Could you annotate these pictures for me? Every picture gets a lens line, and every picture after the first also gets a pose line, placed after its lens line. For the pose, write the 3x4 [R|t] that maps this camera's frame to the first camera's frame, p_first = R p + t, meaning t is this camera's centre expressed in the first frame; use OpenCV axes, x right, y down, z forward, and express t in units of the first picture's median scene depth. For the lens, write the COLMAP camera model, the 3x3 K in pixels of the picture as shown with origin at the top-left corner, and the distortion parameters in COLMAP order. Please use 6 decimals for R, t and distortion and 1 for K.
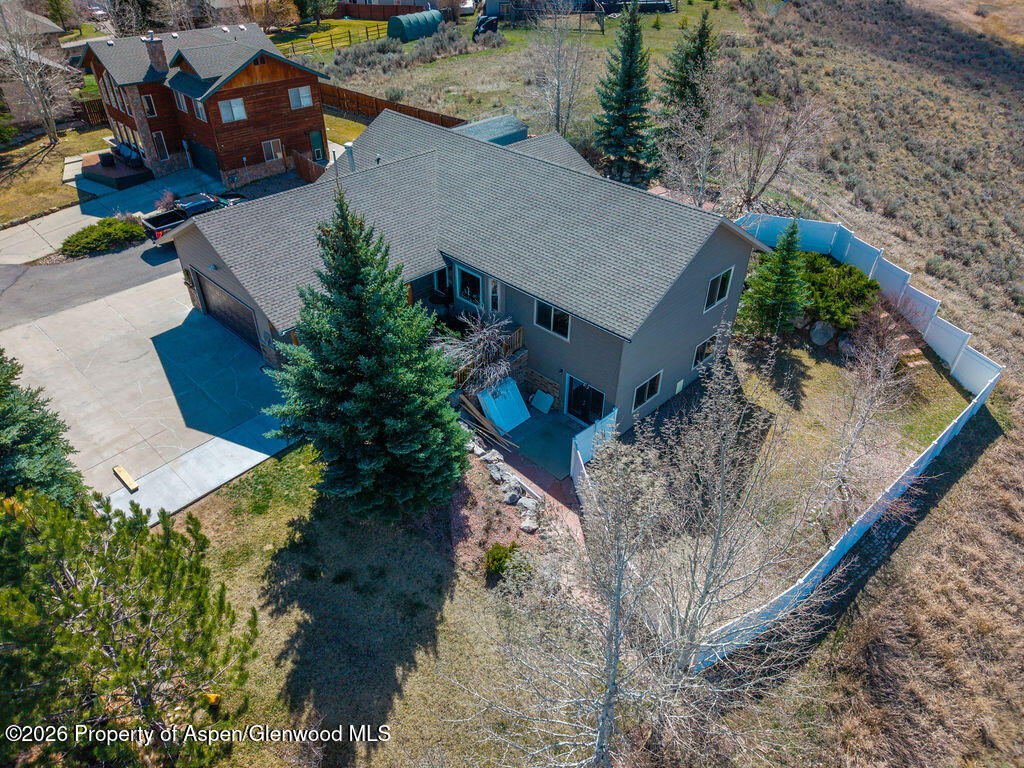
lens RADIAL K [[701.6, 0, 512.0], [0, 701.6, 384.0], [0, 0, 1]] dist [0.007587, -0.002773]
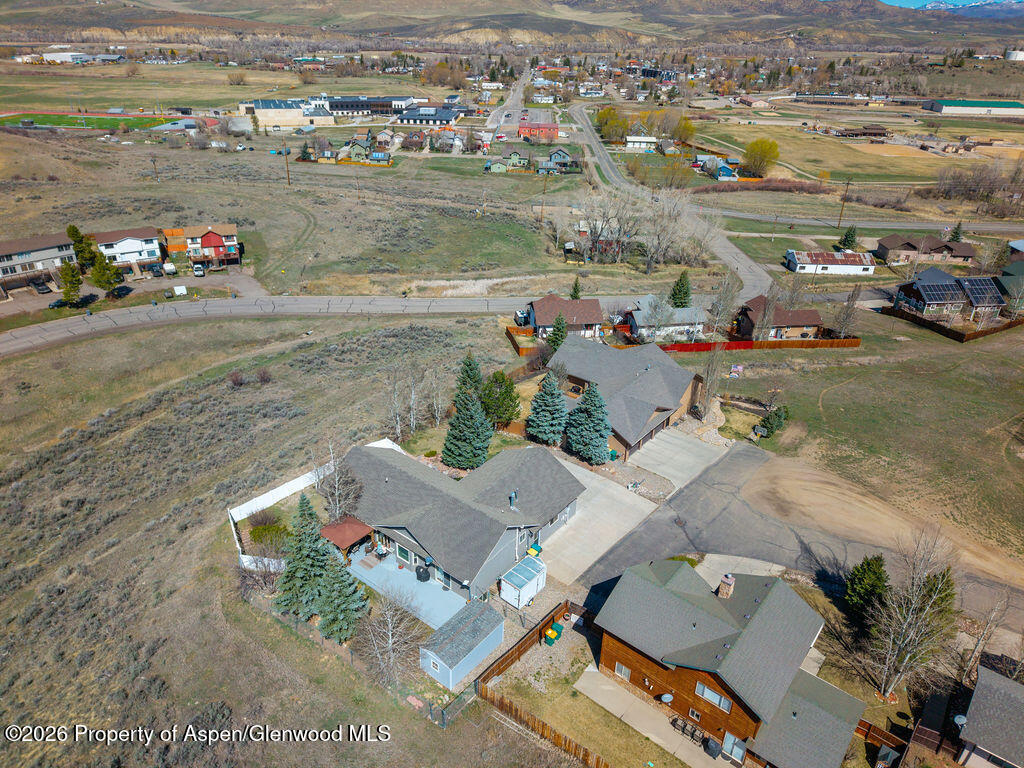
lens RADIAL K [[695.0, 0, 505.4], [0, 695.0, 378.1], [0, 0, 1]] dist [0.015500, -0.007004]
pose [[-0.992611, 0.026063, -0.118506, 0.012545], [-0.094151, 0.450642, 0.887726, -2.222461], [0.076541, 0.892324, -0.444859, 1.572781]]
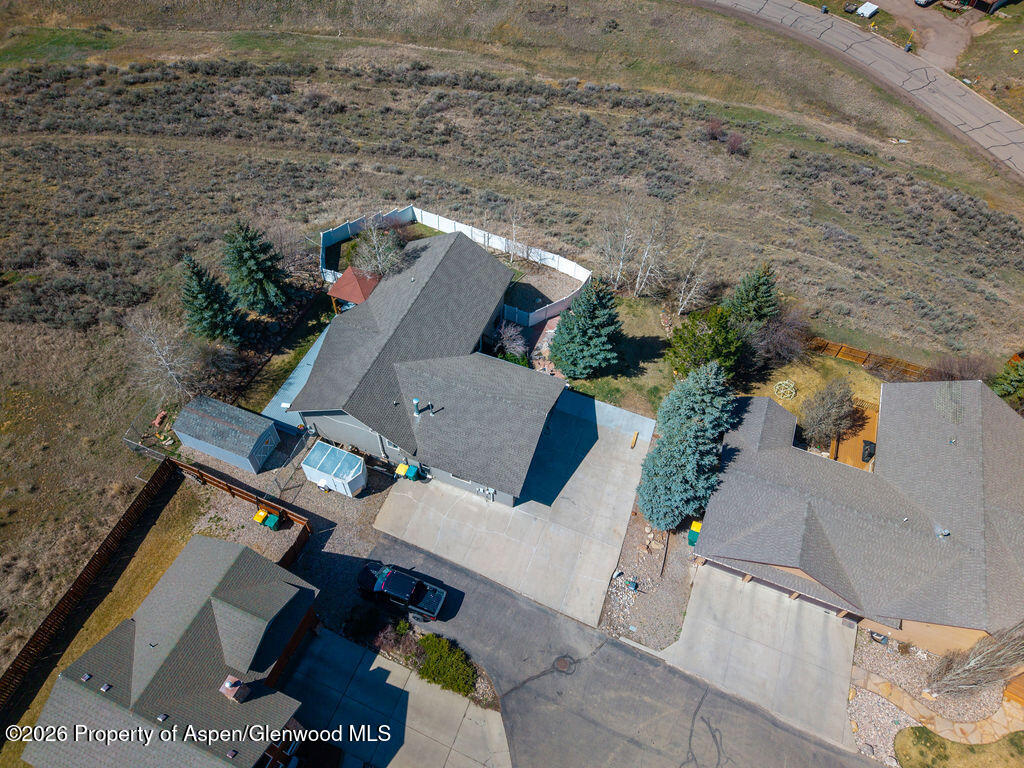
lens RADIAL K [[695.0, 0, 505.4], [0, 695.0, 378.1], [0, 0, 1]] dist [0.015500, -0.007004]
pose [[-0.399284, -0.738456, 0.543373, -1.066290], [0.514492, 0.310081, 0.799468, -1.428334], [-0.758861, 0.598776, 0.256119, 0.447300]]
